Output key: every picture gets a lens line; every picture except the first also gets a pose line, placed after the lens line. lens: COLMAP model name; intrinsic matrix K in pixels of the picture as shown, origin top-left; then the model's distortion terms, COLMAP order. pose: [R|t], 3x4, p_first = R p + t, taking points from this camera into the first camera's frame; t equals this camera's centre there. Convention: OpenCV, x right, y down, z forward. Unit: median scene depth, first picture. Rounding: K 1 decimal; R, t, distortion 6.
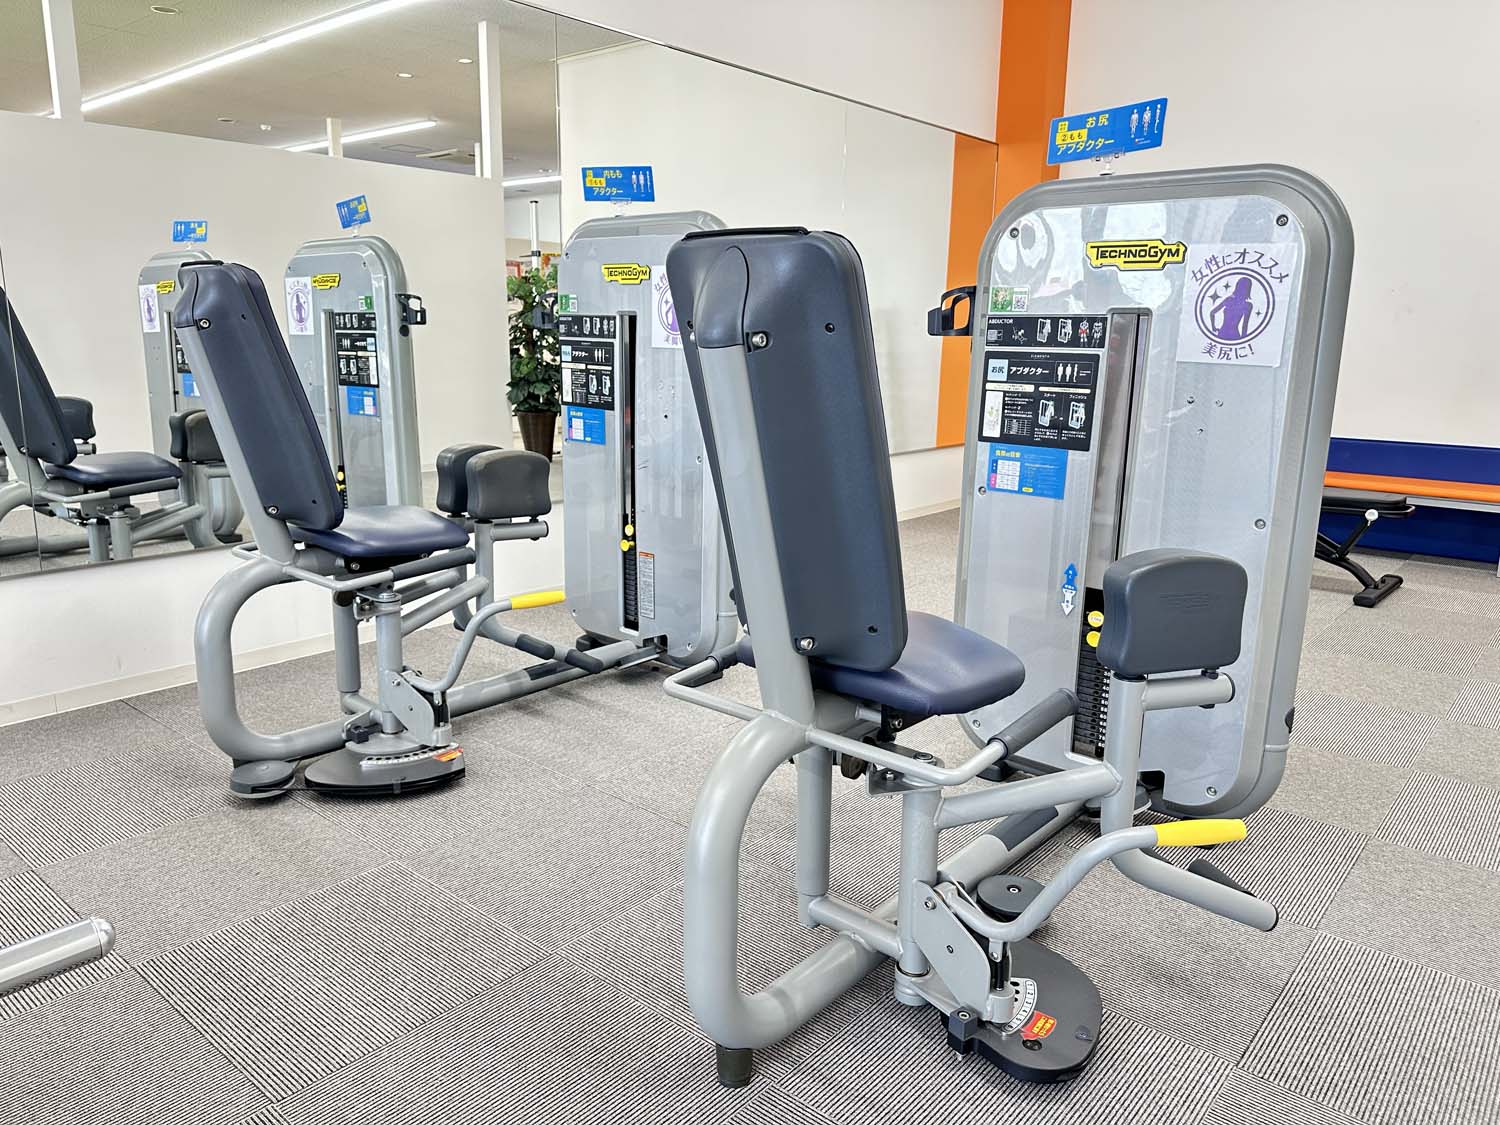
lens RADIAL K [[1065.1, 0, 752.1], [0, 1065.1, 583.3], [0, 0, 1]] dist [0.097058, -0.217207]
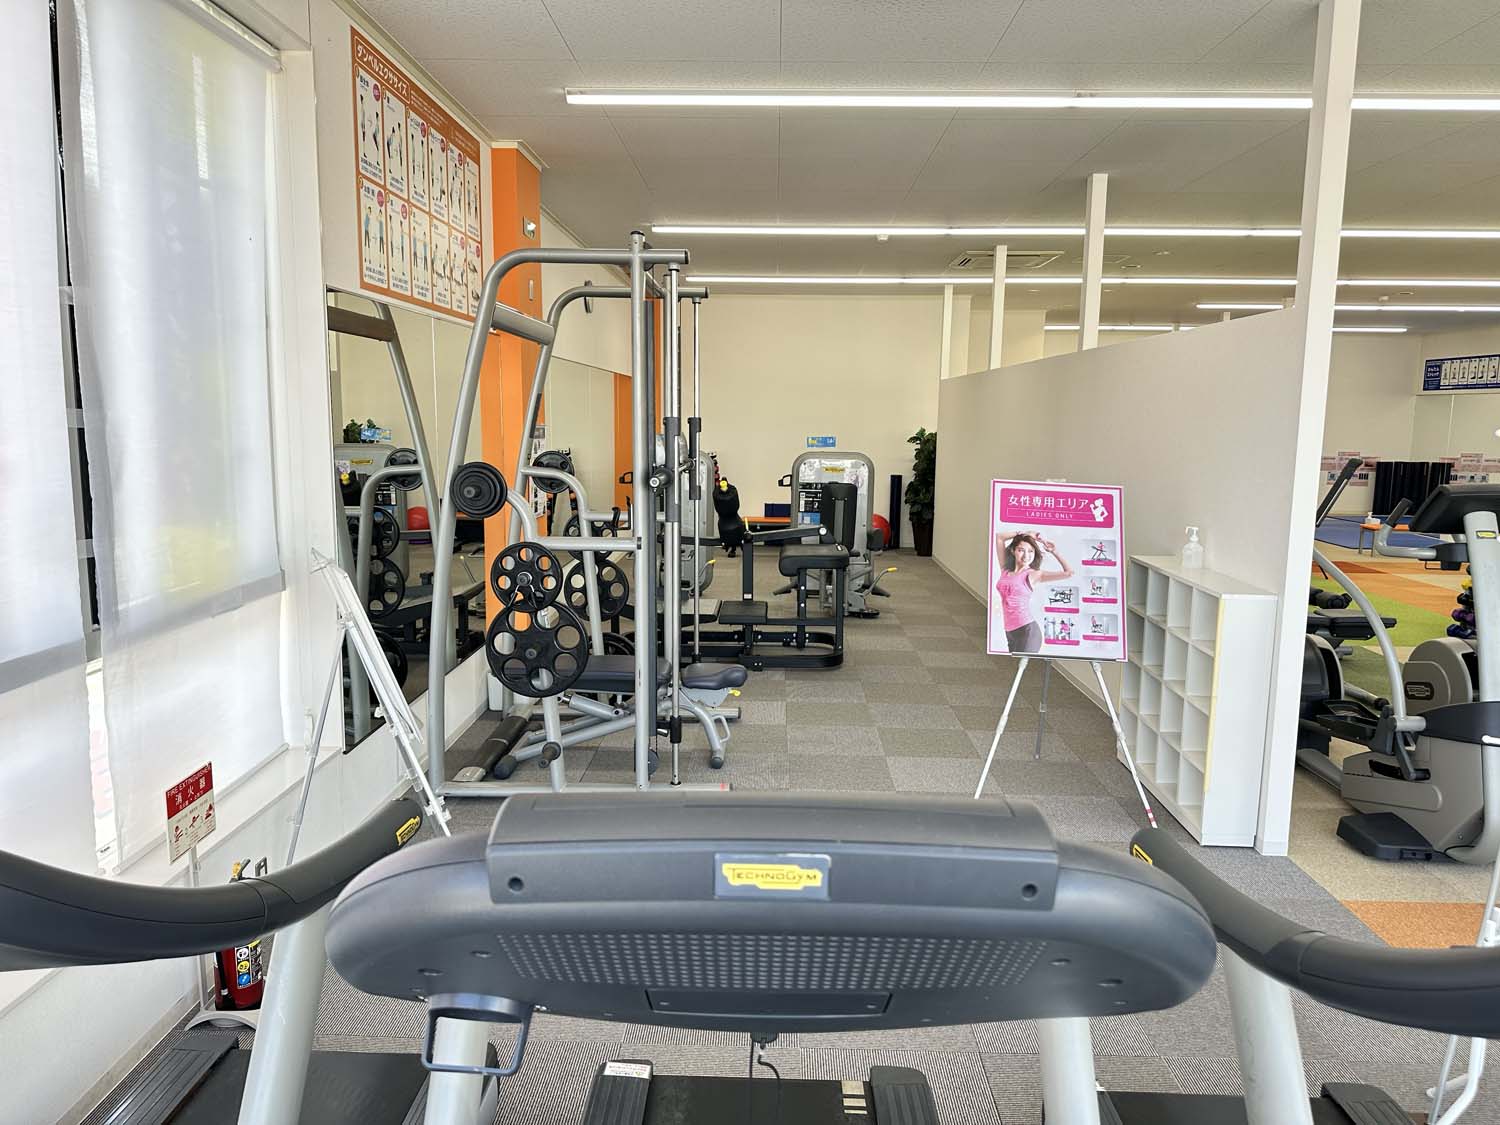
lens RADIAL K [[1055.9, 0, 761.7], [0, 1055.9, 568.8], [0, 0, 1]] dist [0.052267, -0.076604]
pose [[0.777494, -0.094860, 0.621695, -1.808752], [0.141772, 0.989550, -0.026313, 0.123976], [-0.612702, 0.108597, 0.782817, -1.522937]]
